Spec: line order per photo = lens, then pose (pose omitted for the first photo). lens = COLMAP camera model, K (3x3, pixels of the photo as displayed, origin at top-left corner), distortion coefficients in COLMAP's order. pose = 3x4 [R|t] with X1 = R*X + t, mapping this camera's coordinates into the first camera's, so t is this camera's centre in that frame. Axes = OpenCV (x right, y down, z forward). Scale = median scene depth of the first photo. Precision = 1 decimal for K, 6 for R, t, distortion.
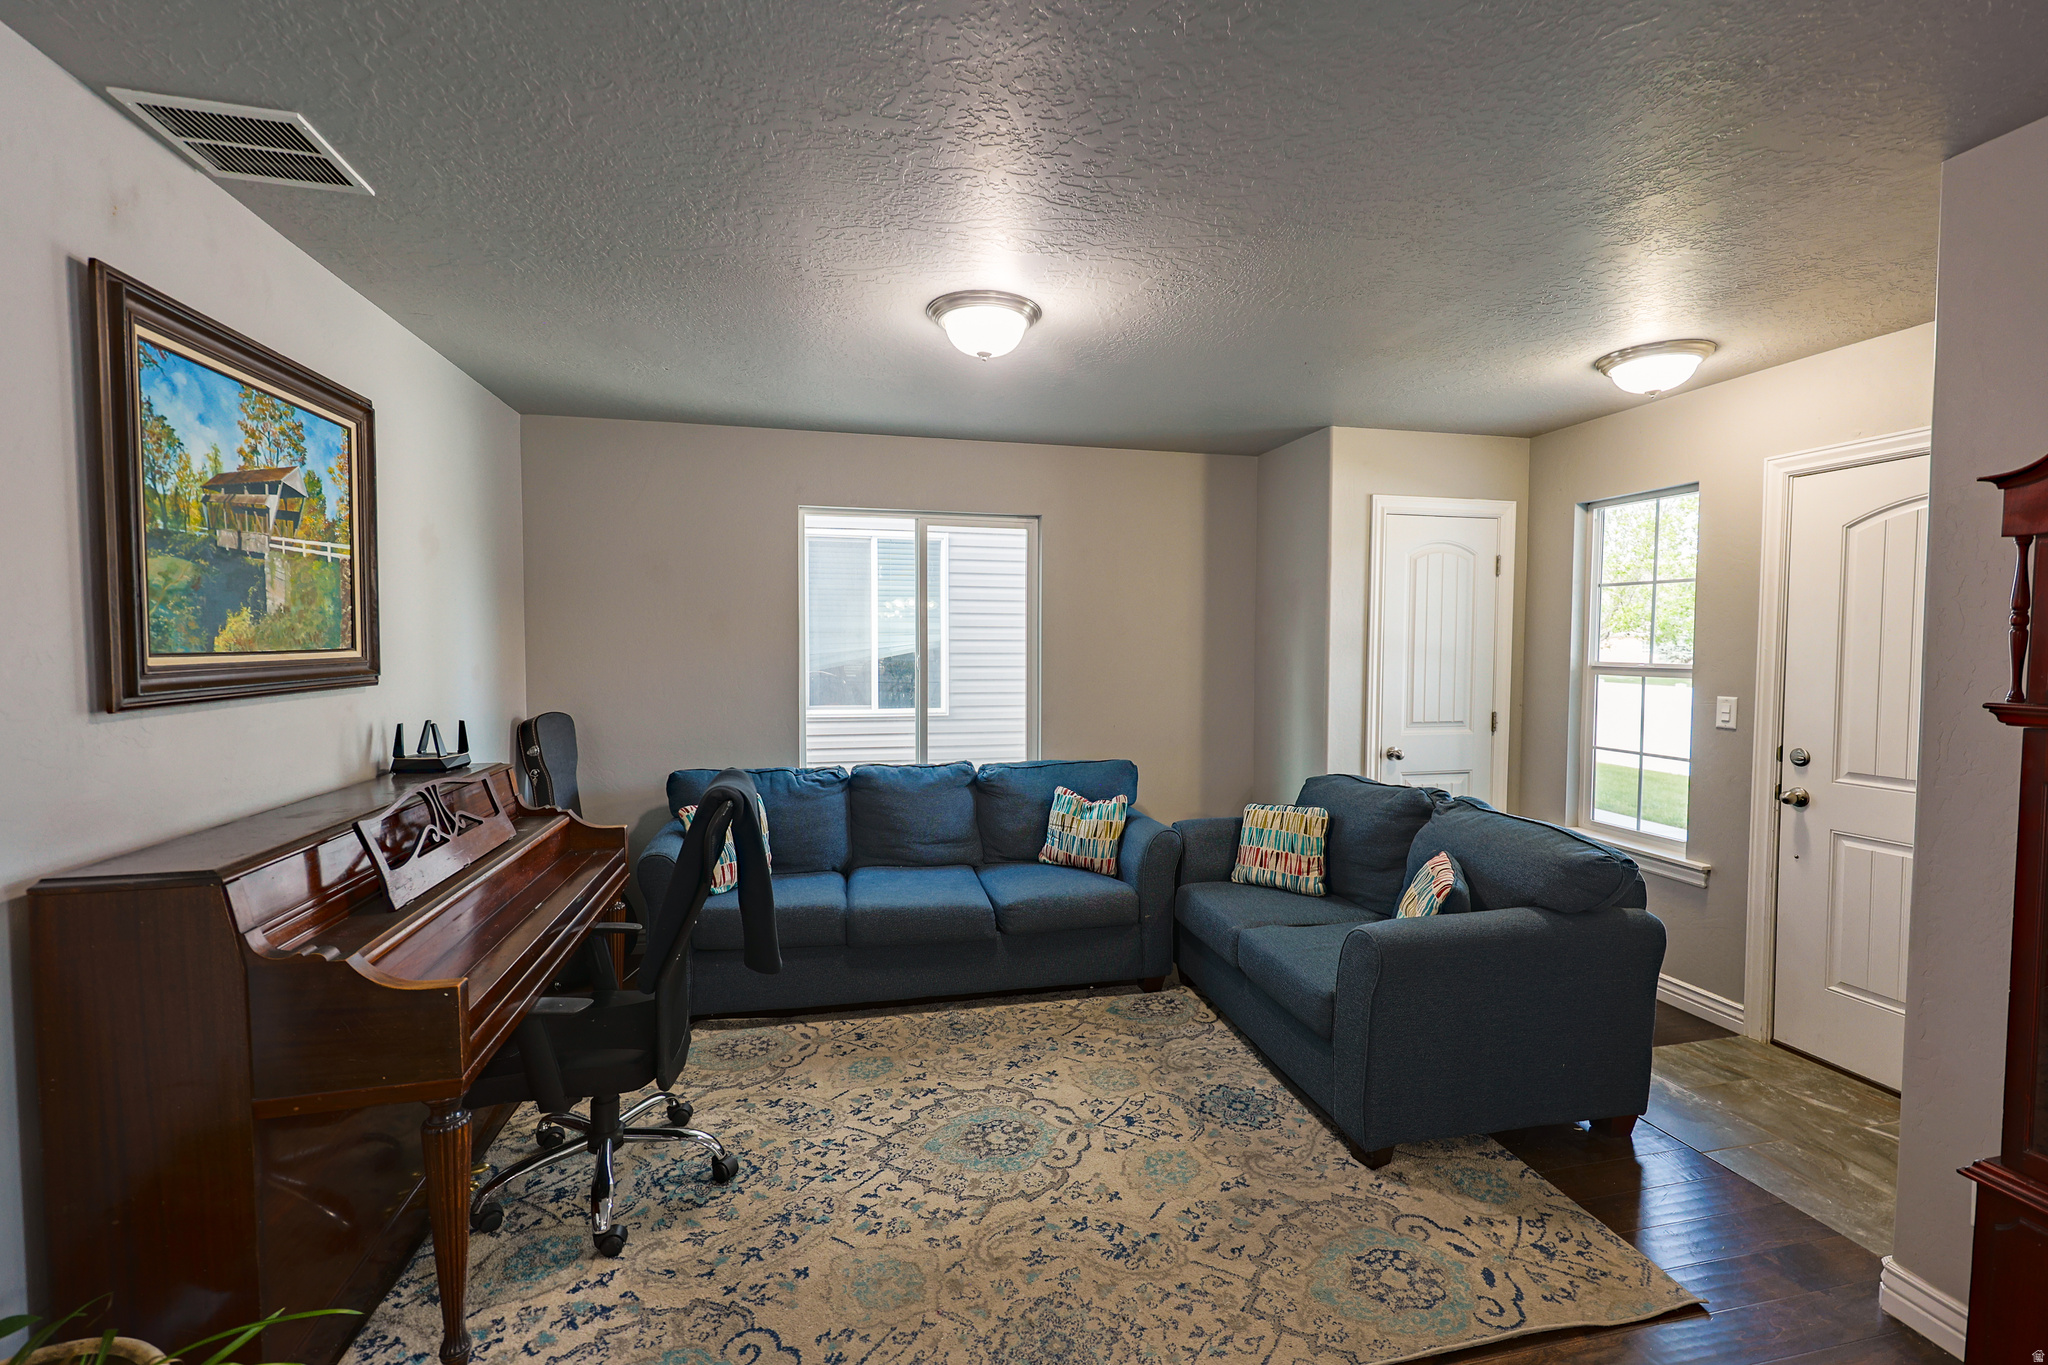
lens RADIAL K [[876.4, 0, 1027.1], [0, 876.4, 685.2], [0, 0, 1]] dist [-0.002360, -0.000492]
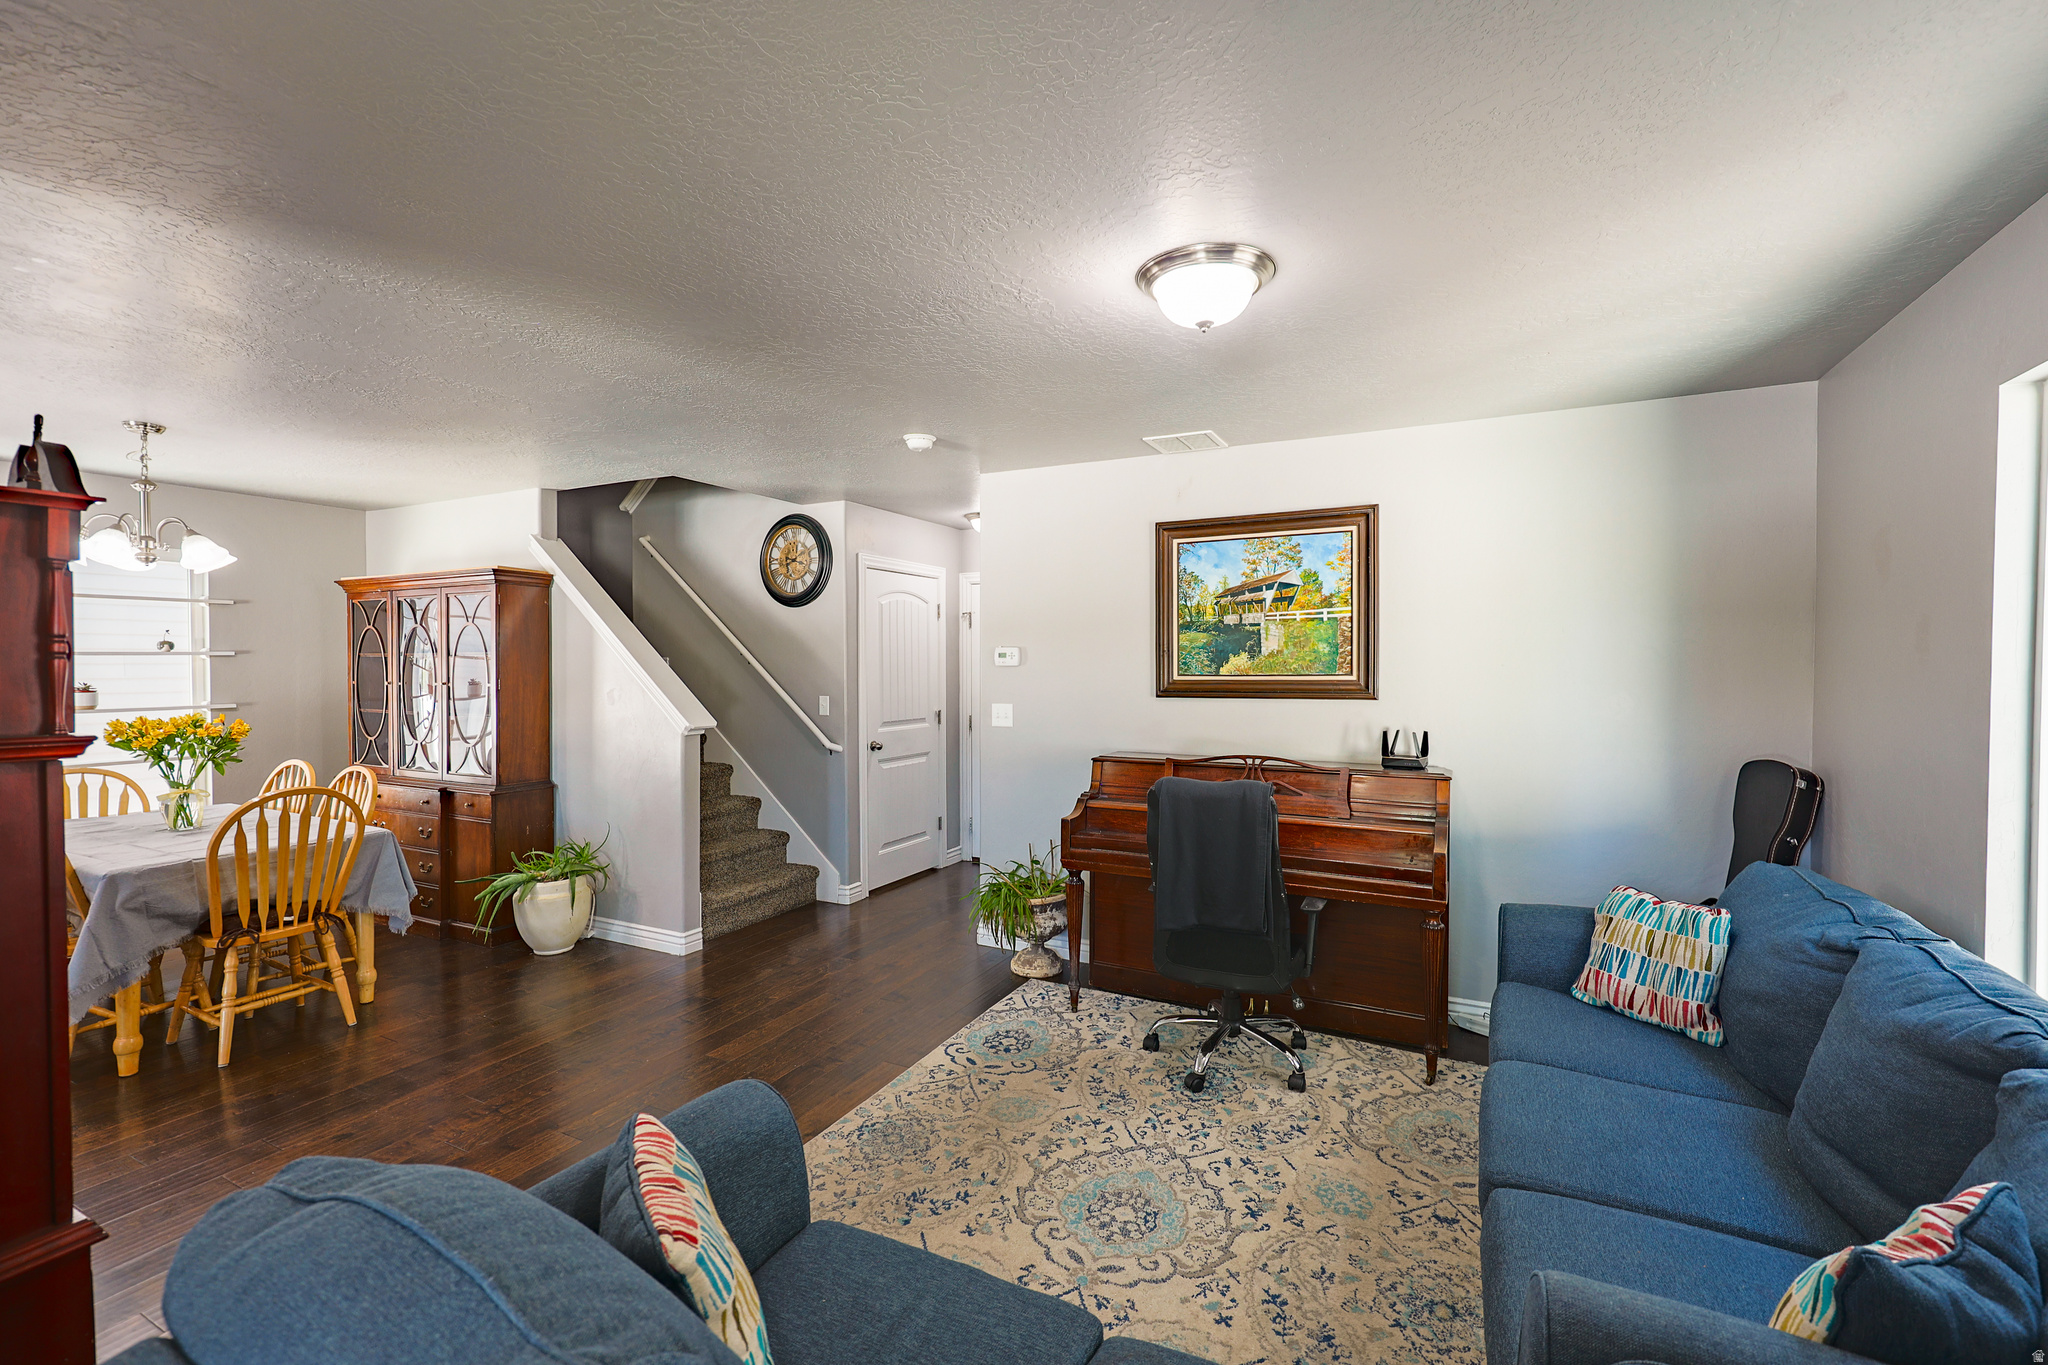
lens RADIAL K [[876.4, 0, 1027.1], [0, 876.4, 685.2], [0, 0, 1]] dist [-0.002360, -0.000492]
pose [[-0.647213, 0.015659, -0.762149, 0.845010], [-0.037222, 0.997947, 0.052113, -0.091112], [0.761400, 0.062097, -0.645301, 1.738577]]
